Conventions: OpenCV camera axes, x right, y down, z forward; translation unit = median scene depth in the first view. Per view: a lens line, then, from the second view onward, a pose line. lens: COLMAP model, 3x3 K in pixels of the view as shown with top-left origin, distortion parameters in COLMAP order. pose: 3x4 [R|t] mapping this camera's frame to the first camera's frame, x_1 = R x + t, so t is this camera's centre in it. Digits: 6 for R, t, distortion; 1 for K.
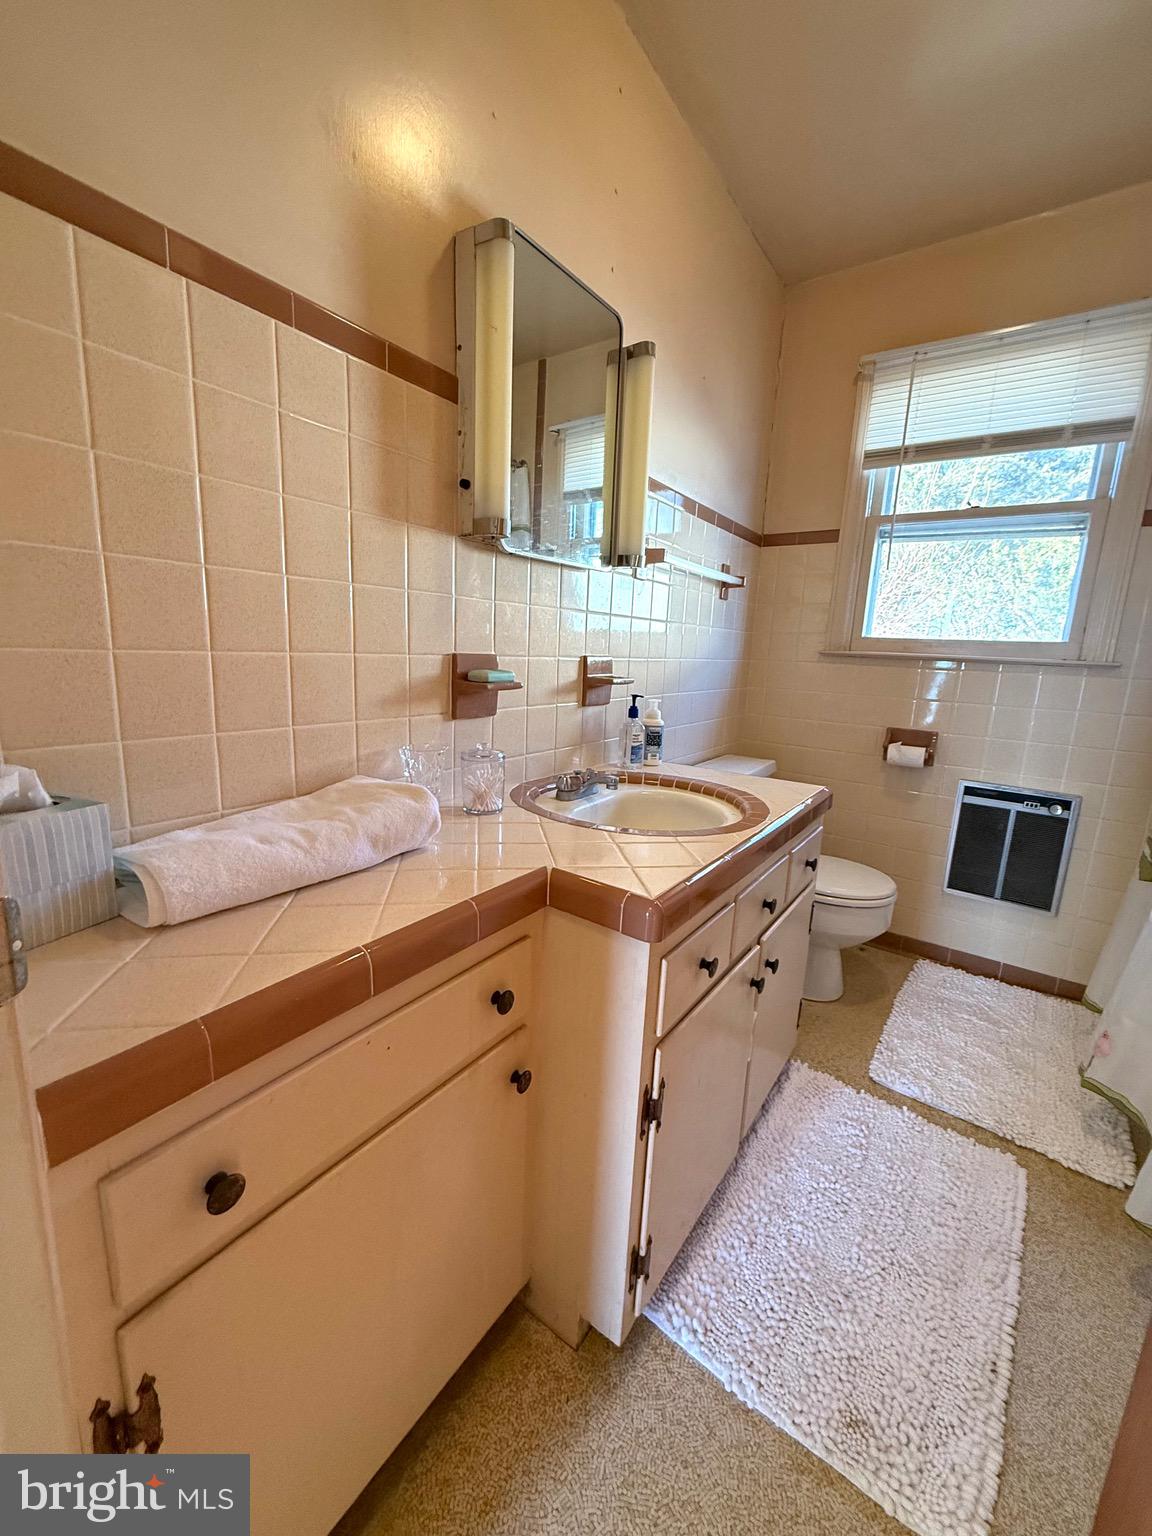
lens RADIAL K [[611.4, 0, 574.4], [0, 611.4, 761.8], [0, 0, 1]] dist [-0.000614, 0.000570]
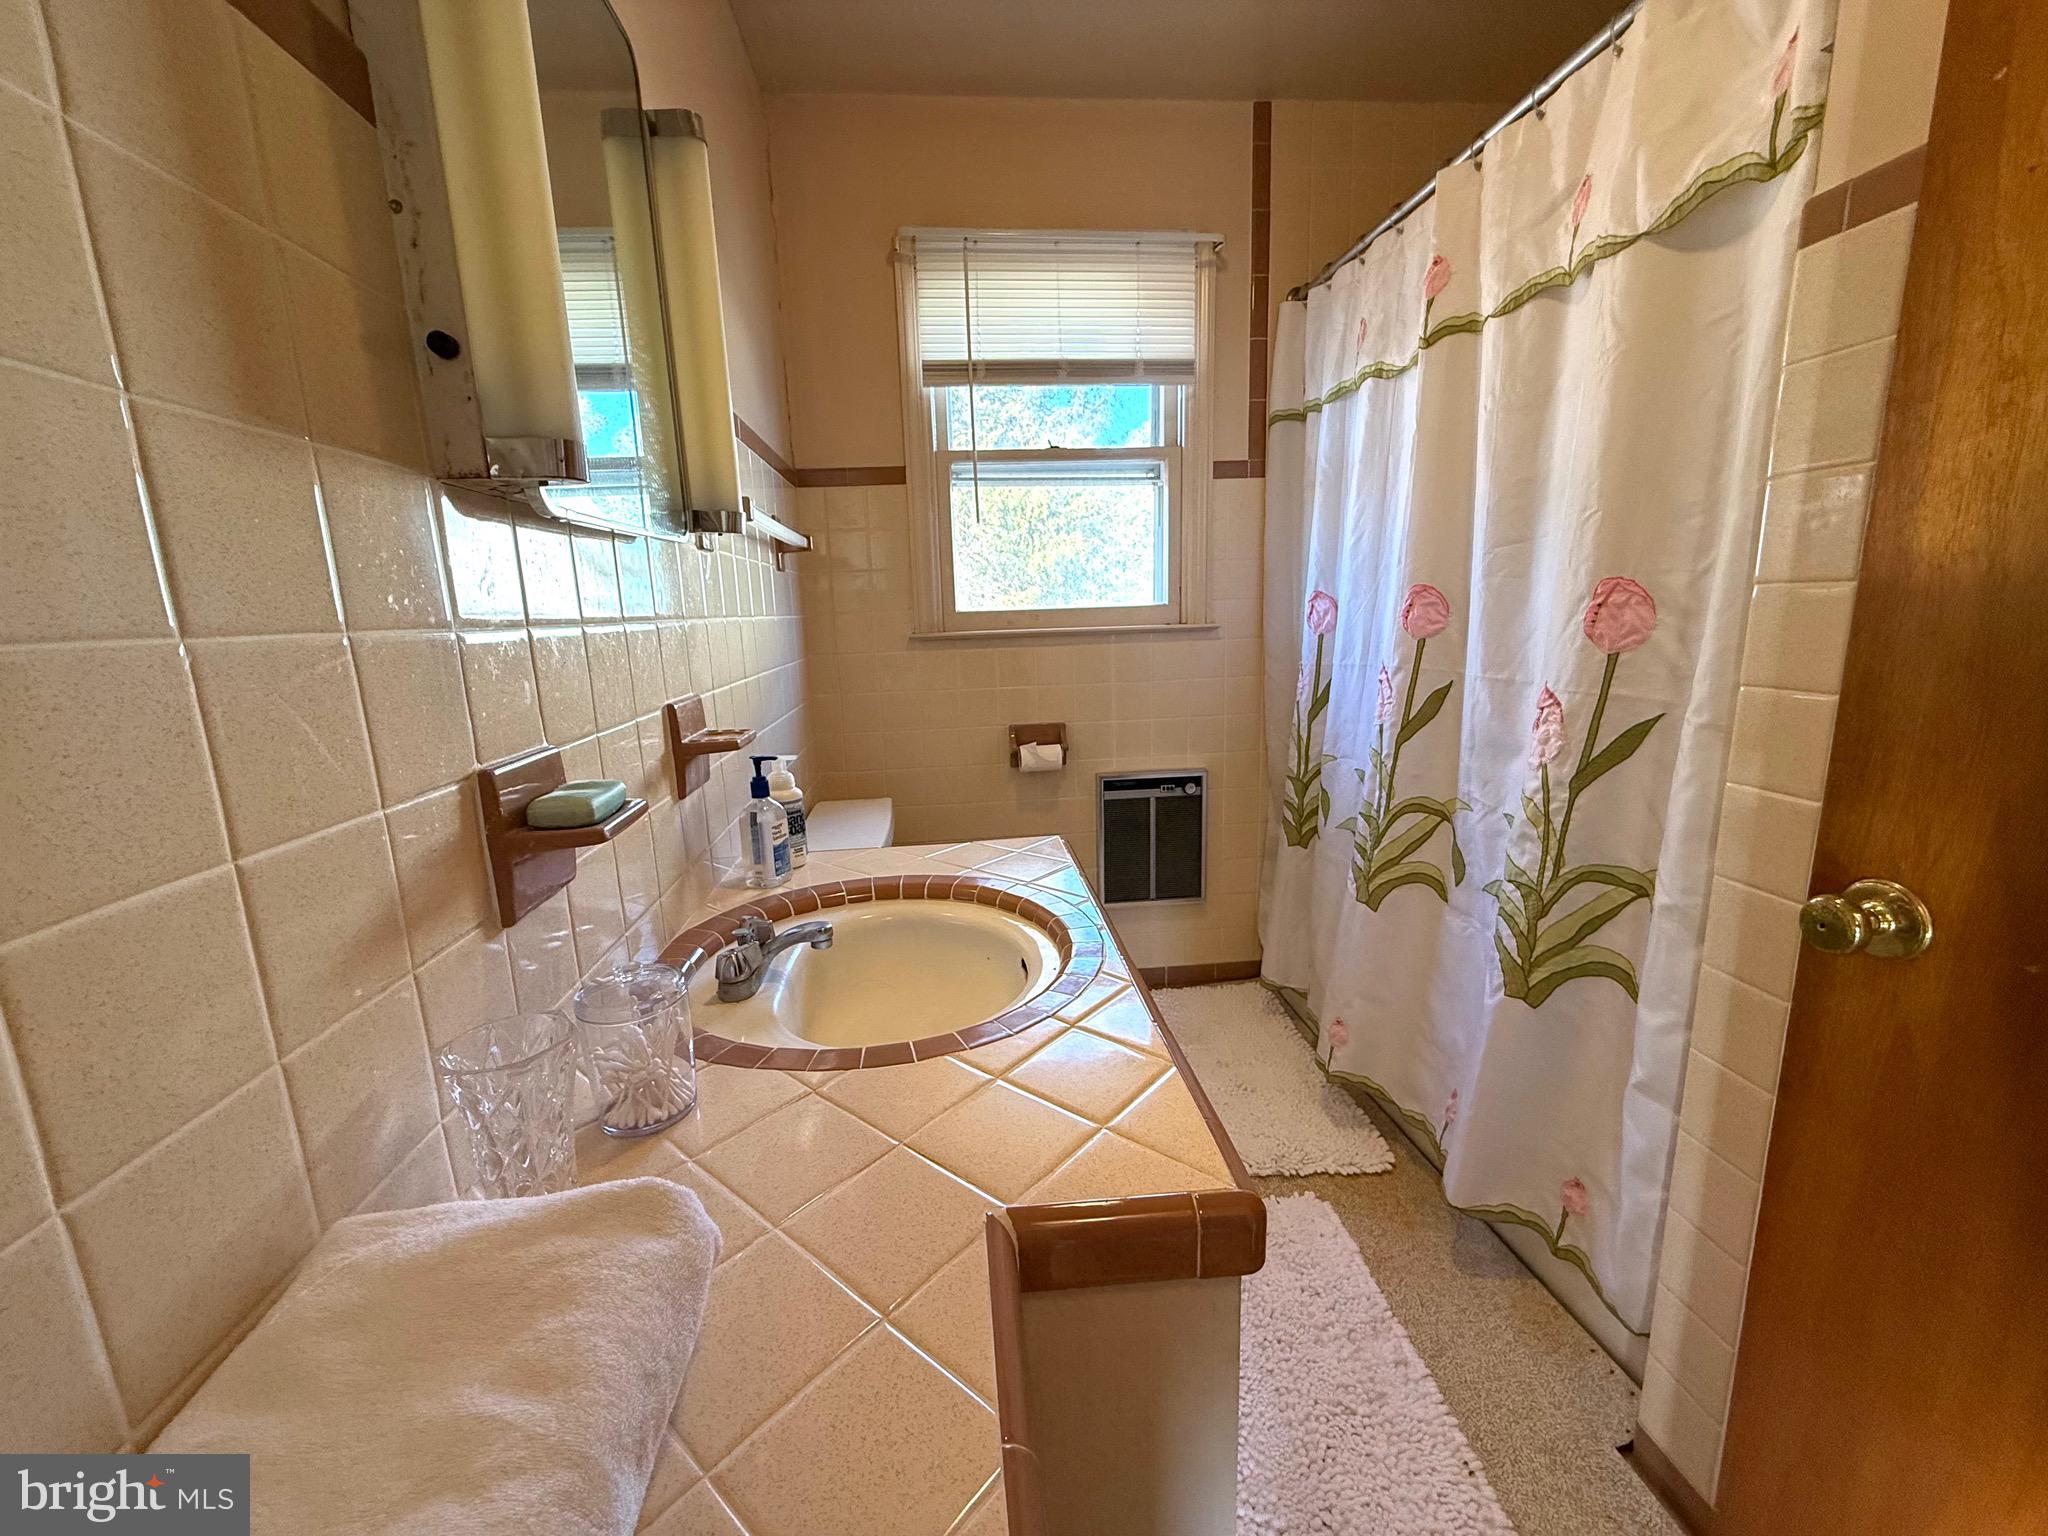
lens RADIAL K [[815.2, 0, 1017.0], [0, 815.2, 769.0], [0, 0, 1]] dist [-0.000614, 0.000570]
pose [[0.755148, -0.195313, 0.625783, -0.161483], [0.189227, 0.978896, 0.077179, -0.093011], [-0.627650, 0.060133, 0.776169, 0.221709]]
